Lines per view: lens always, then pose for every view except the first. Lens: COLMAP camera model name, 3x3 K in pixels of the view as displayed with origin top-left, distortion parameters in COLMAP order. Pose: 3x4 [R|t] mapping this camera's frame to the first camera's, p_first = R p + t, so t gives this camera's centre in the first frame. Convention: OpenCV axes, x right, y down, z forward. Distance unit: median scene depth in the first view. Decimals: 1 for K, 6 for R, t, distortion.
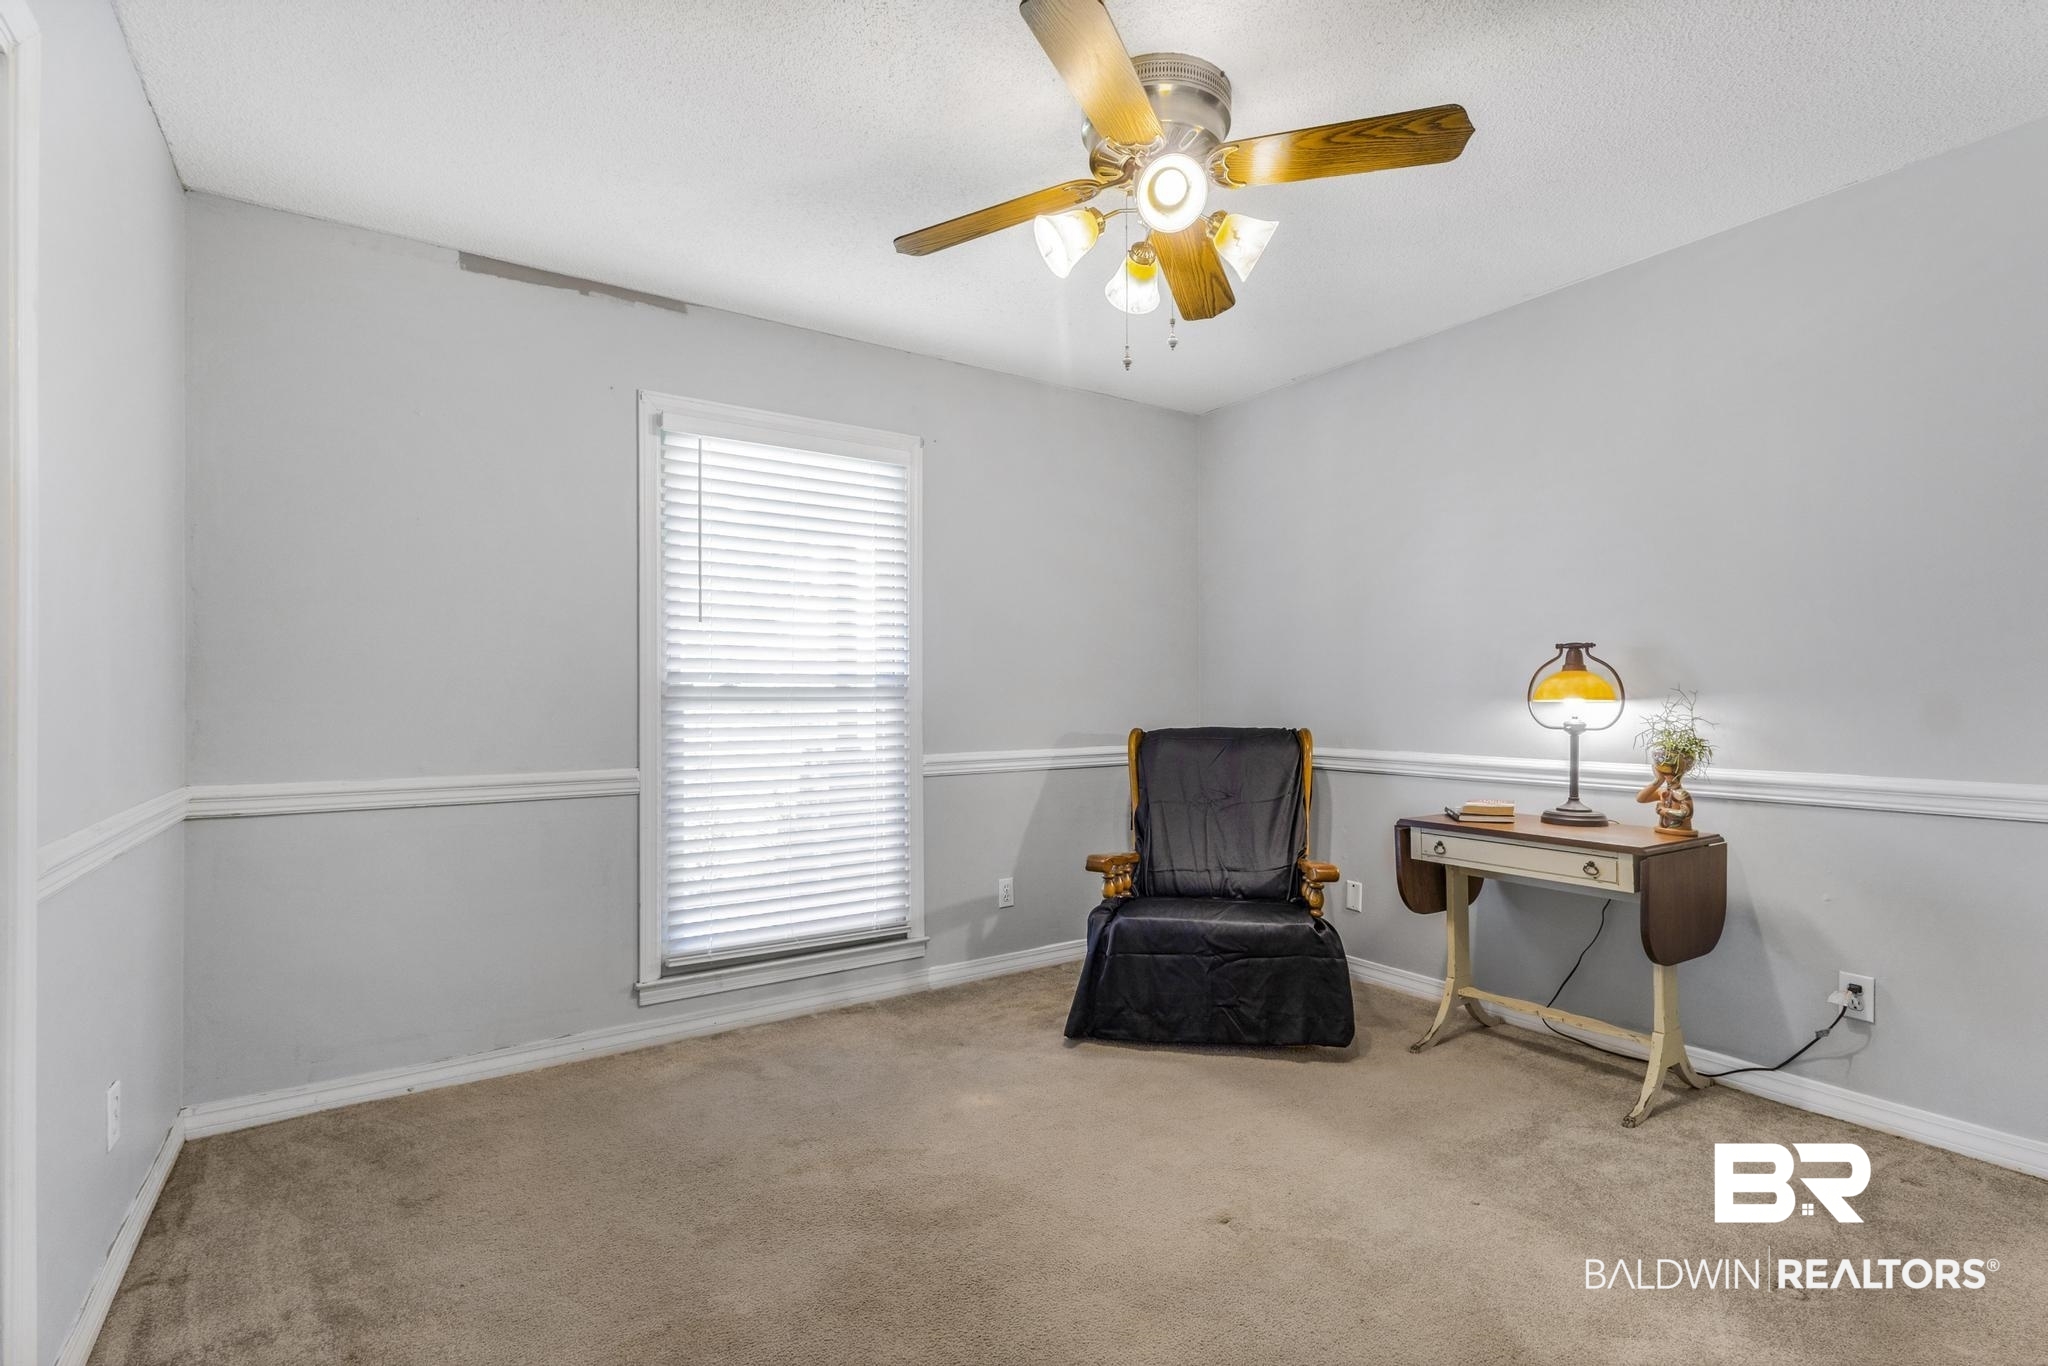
lens RADIAL K [[945.9, 0, 1026.9], [0, 945.9, 683.0], [0, 0, 1]] dist [0.013523, -0.005131]
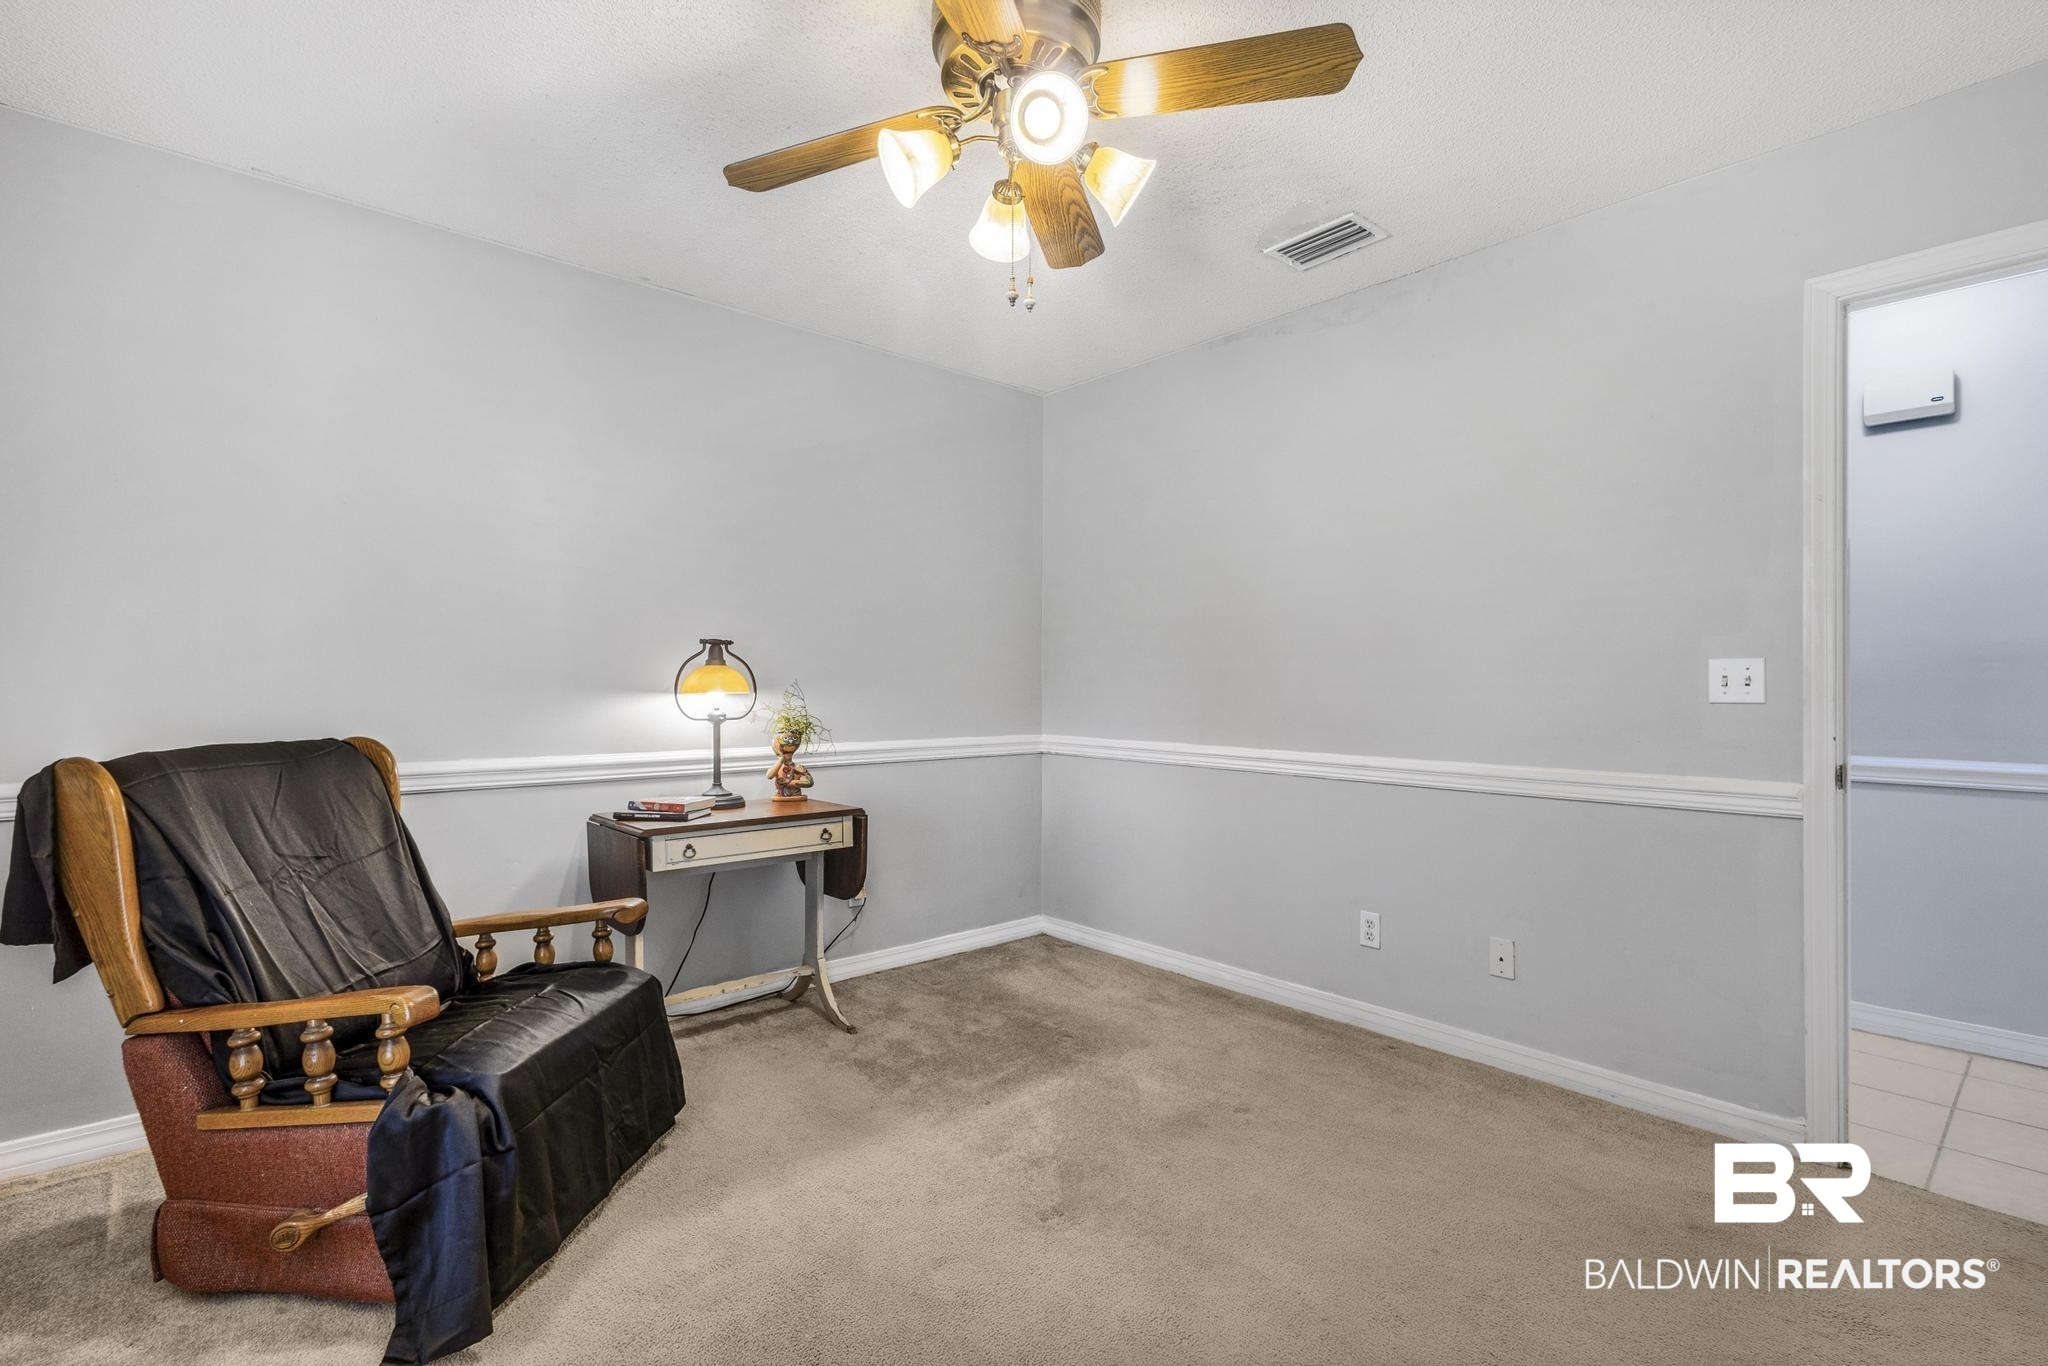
lens RADIAL K [[945.9, 0, 1025.5], [0, 945.9, 688.1], [0, 0, 1]] dist [0.013523, -0.005131]
pose [[-0.127983, 0.002842, 0.991772, -0.524444], [-0.015873, 0.999862, -0.004913, 0.012614], [-0.991649, -0.016371, -0.127921, 0.782486]]
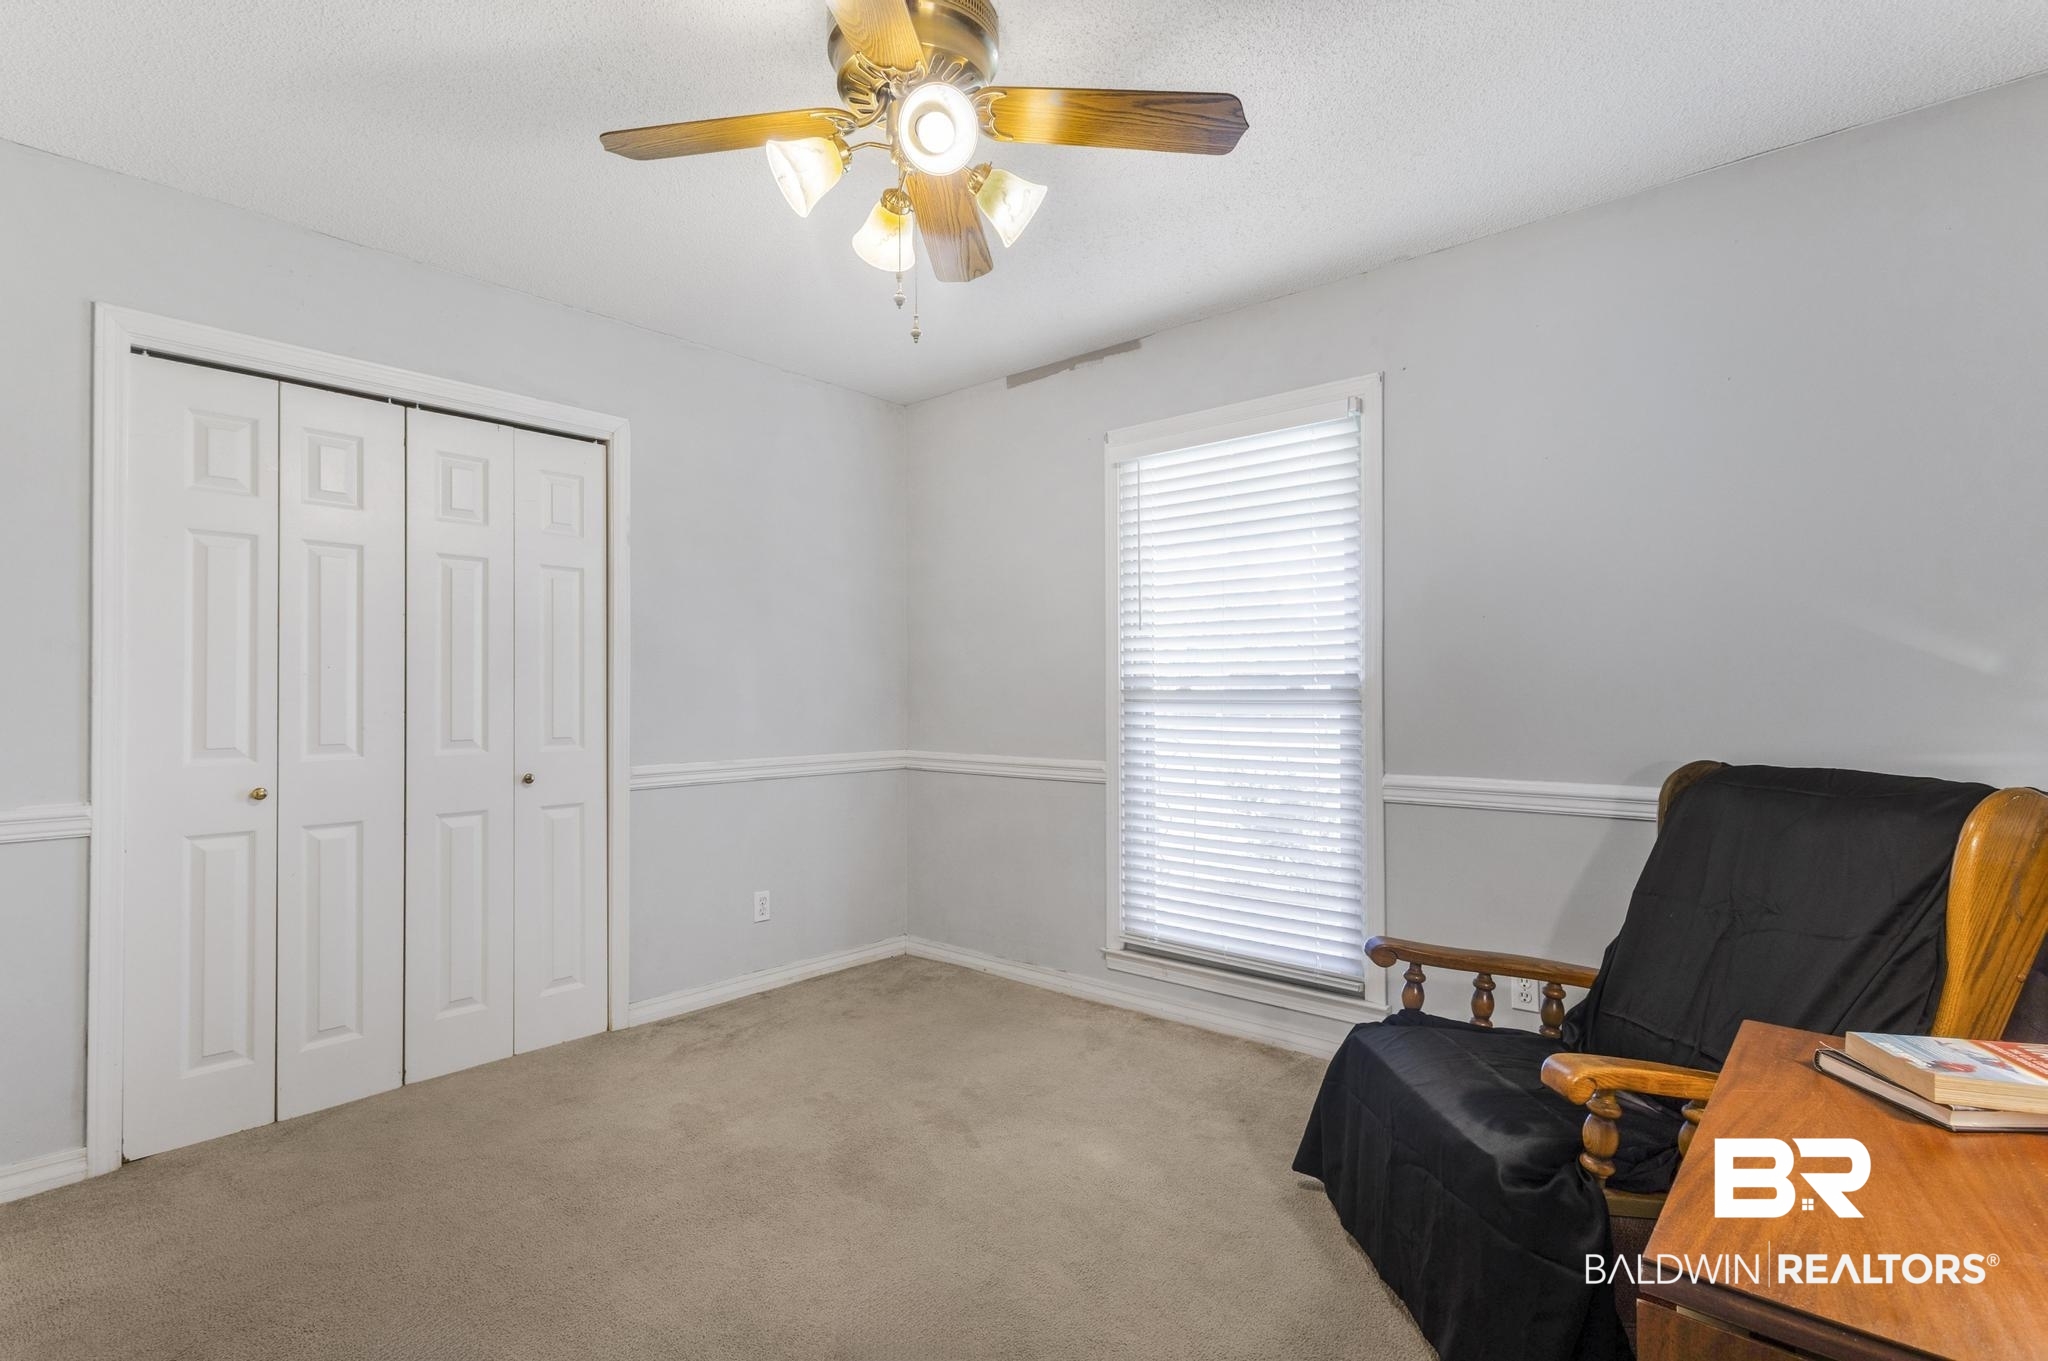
lens RADIAL K [[945.9, 0, 1026.1], [0, 945.9, 690.0], [0, 0, 1]] dist [0.013523, -0.005131]
pose [[0.289061, -0.005971, -0.957292, 0.699840], [0.004789, 0.999977, -0.004791, 0.009493], [0.957299, -0.003199, 0.289083, 0.605655]]
